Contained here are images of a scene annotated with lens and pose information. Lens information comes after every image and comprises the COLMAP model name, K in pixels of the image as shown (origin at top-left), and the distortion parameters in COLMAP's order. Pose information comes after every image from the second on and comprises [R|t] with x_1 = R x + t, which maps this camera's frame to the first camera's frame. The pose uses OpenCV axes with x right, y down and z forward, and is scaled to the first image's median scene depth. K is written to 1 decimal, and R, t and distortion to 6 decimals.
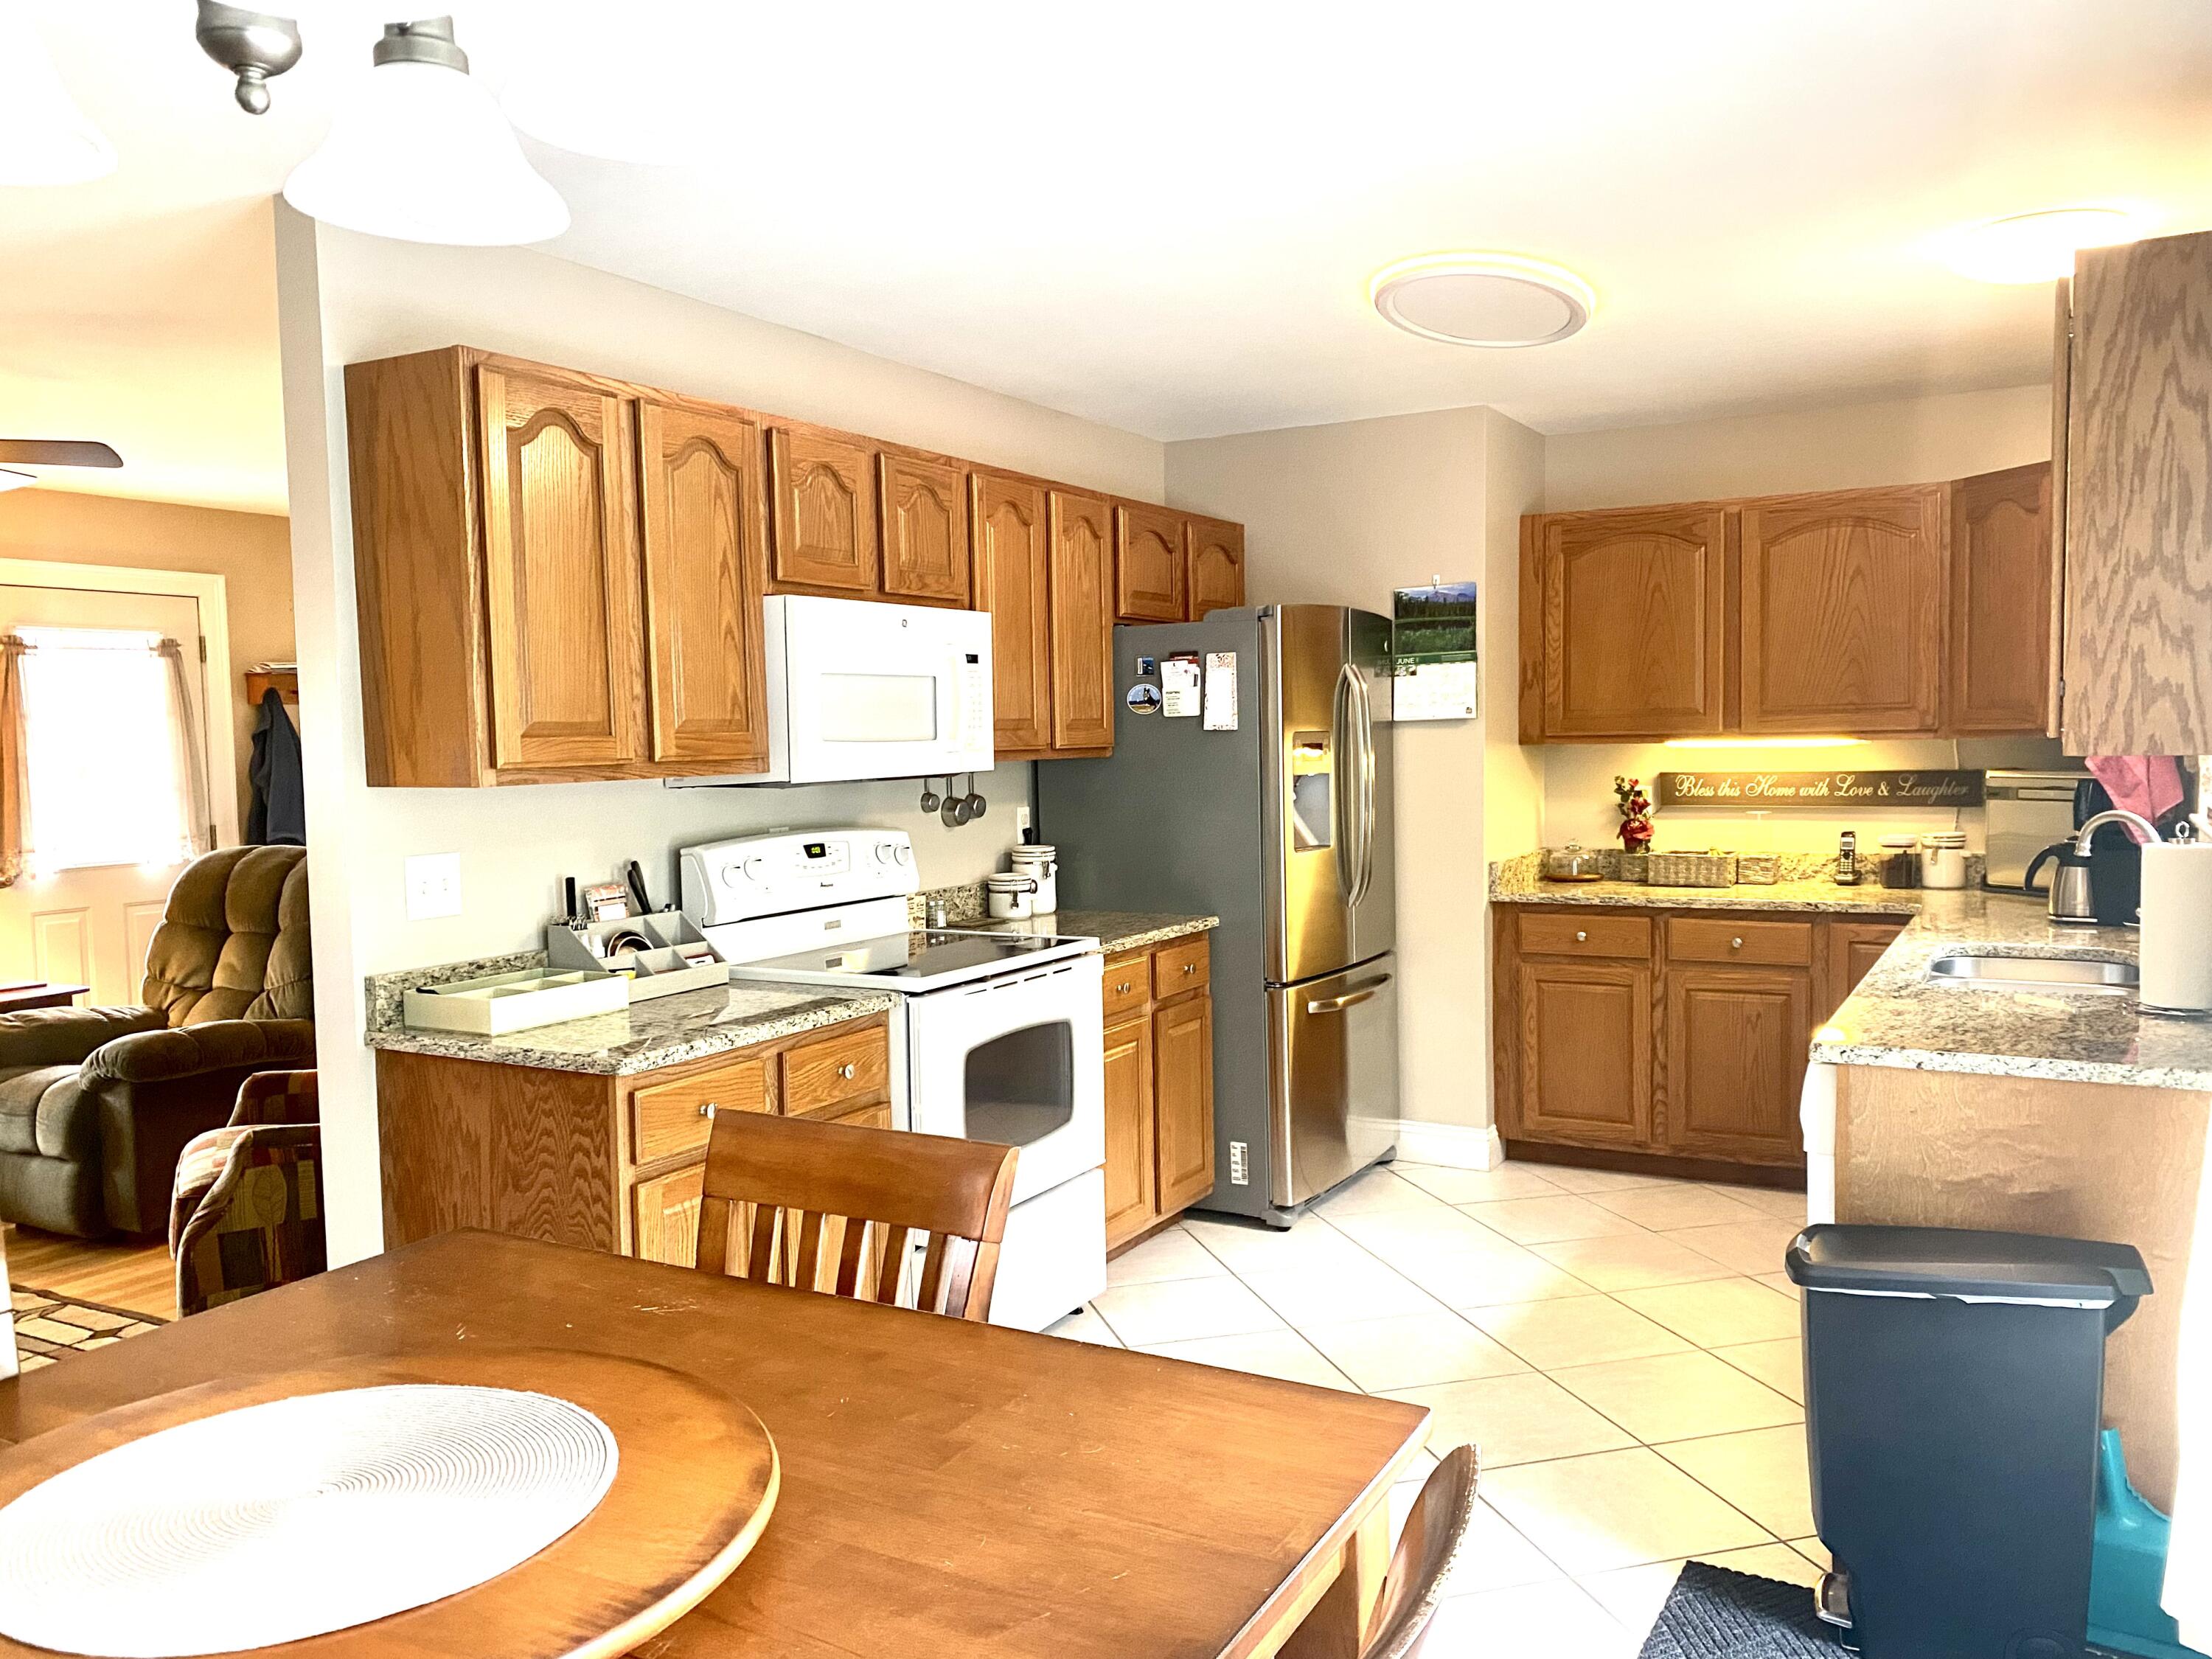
lens RADIAL K [[1663.7, 0, 1106.0], [0, 1663.7, 829.5], [0, 0, 1]] dist [0.102661, -0.149612]
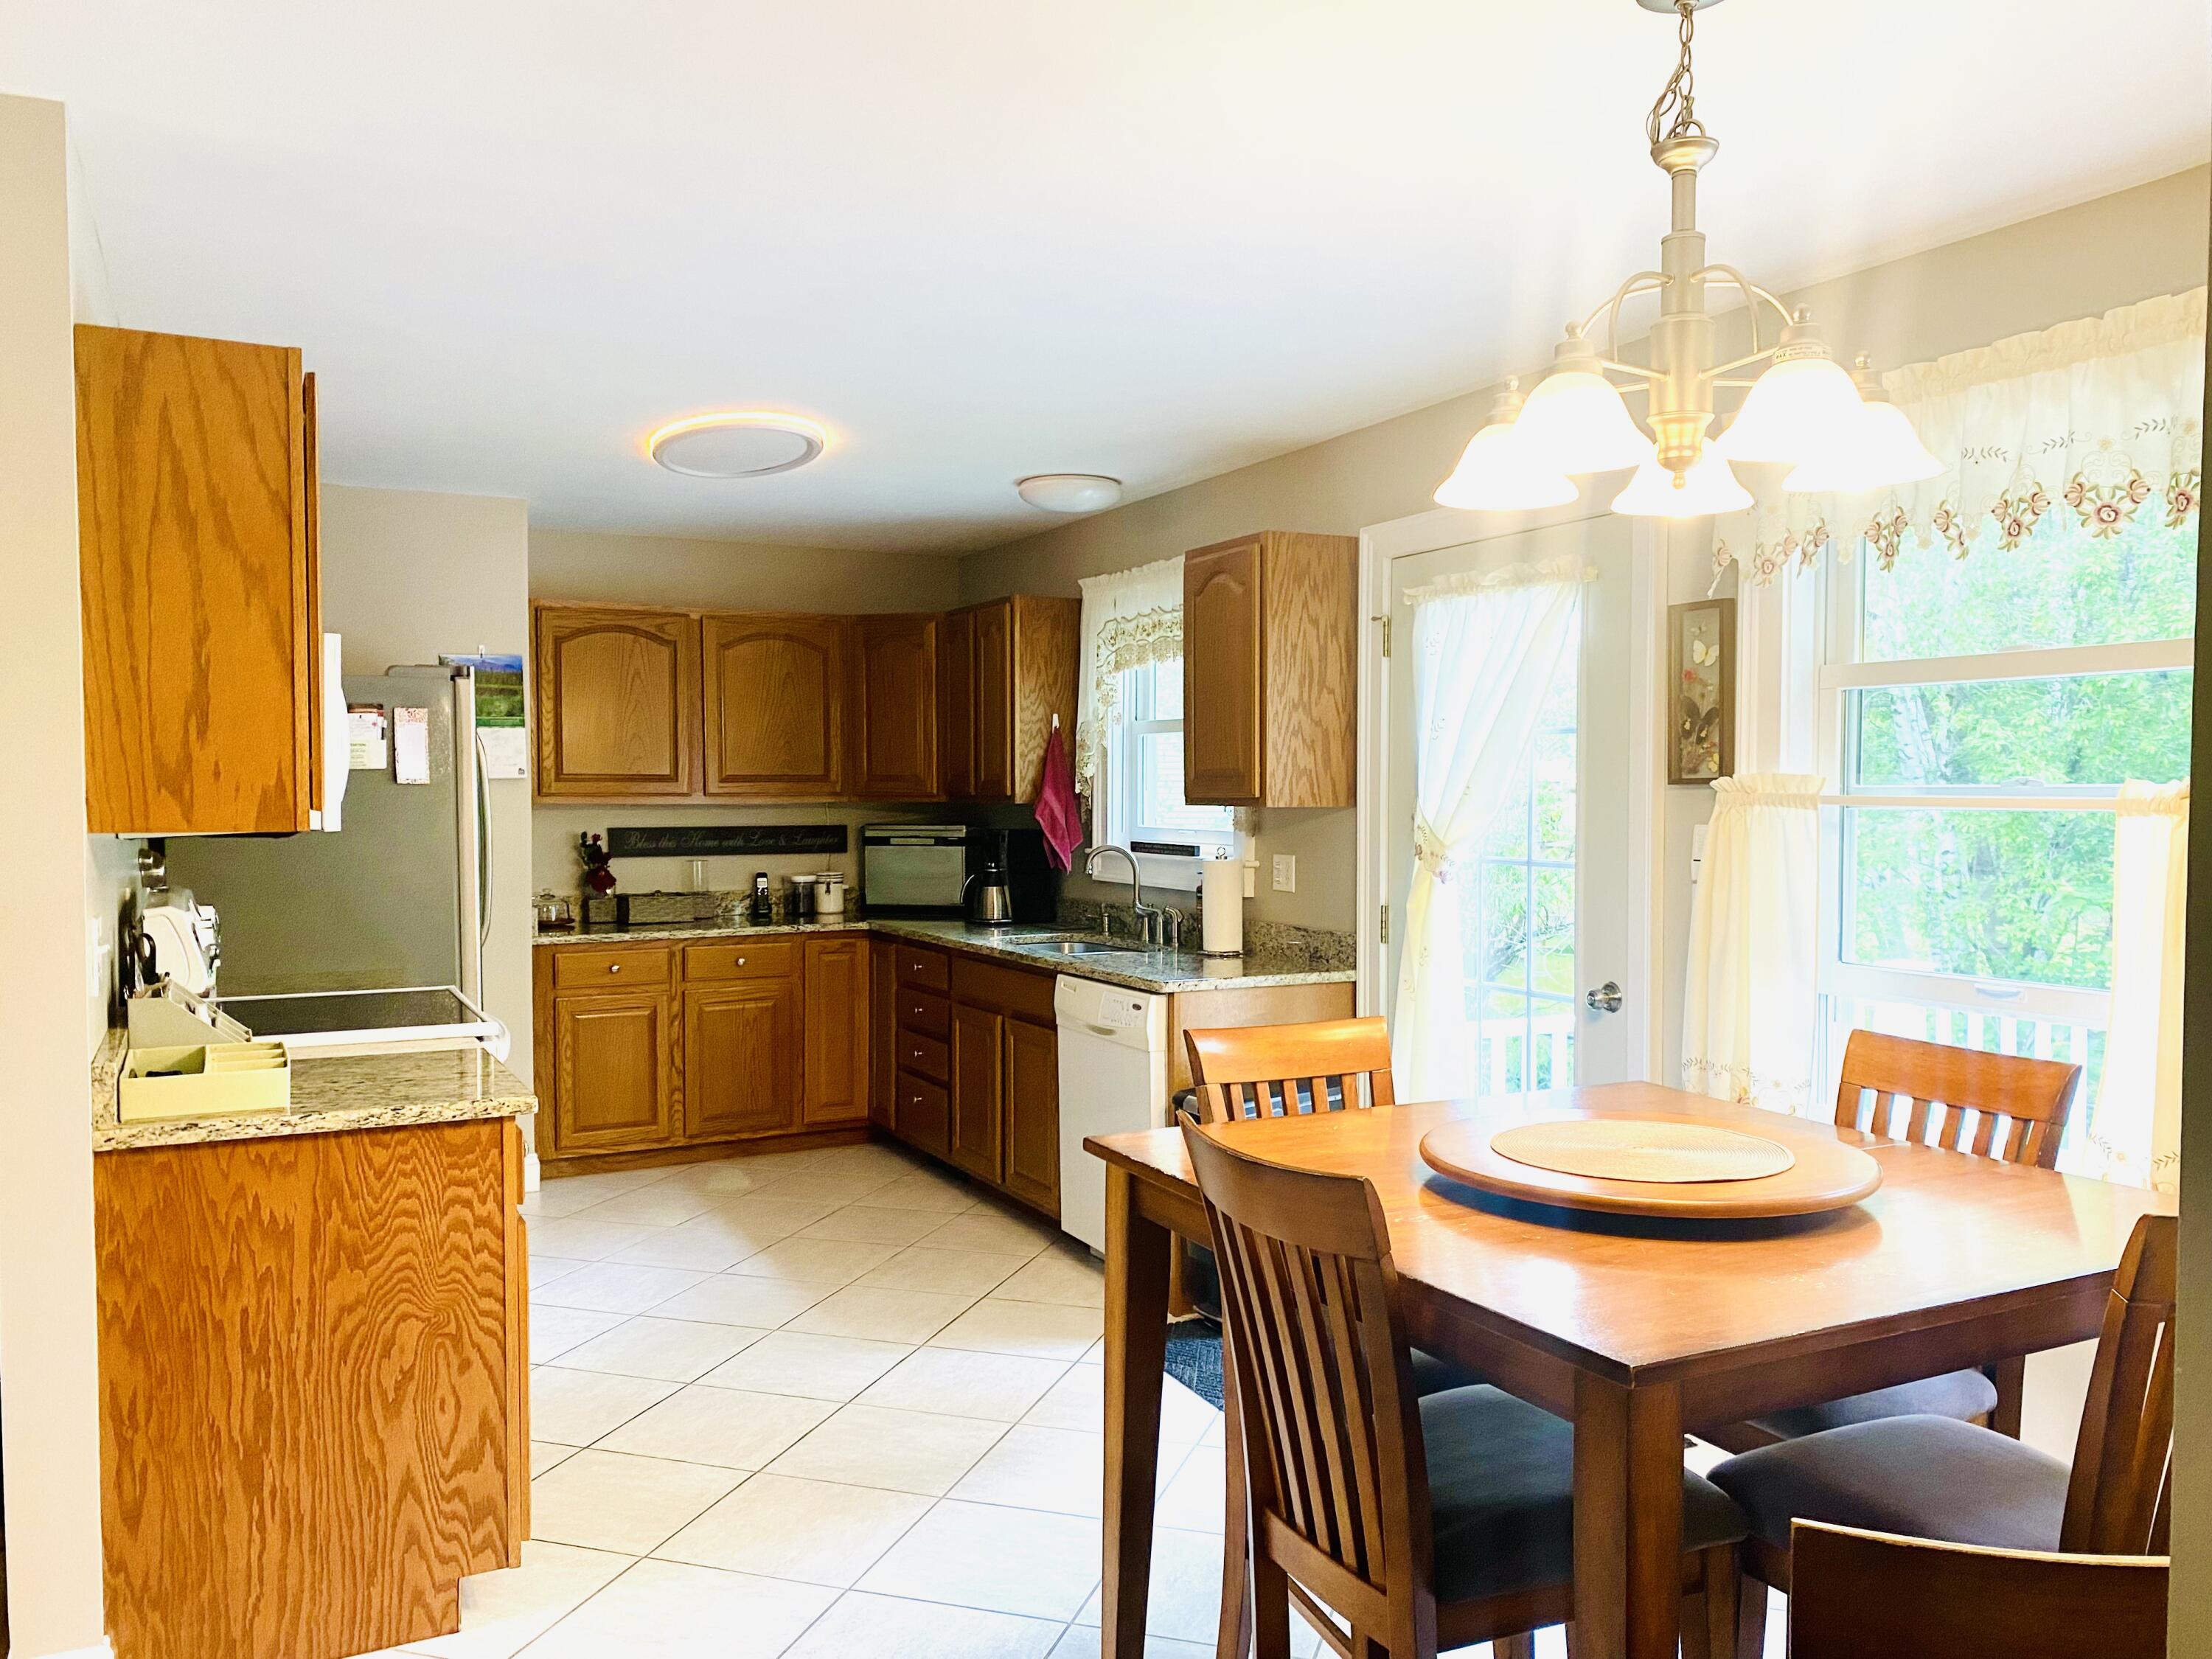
lens RADIAL K [[1663.7, 0, 1106.0], [0, 1663.7, 829.5], [0, 0, 1]] dist [0.102661, -0.149612]
pose [[0.545787, -0.003751, 0.837915, -0.877344], [0.040666, 0.998930, -0.022016, 0.011961], [-0.836936, 0.046091, 0.545356, 0.141018]]
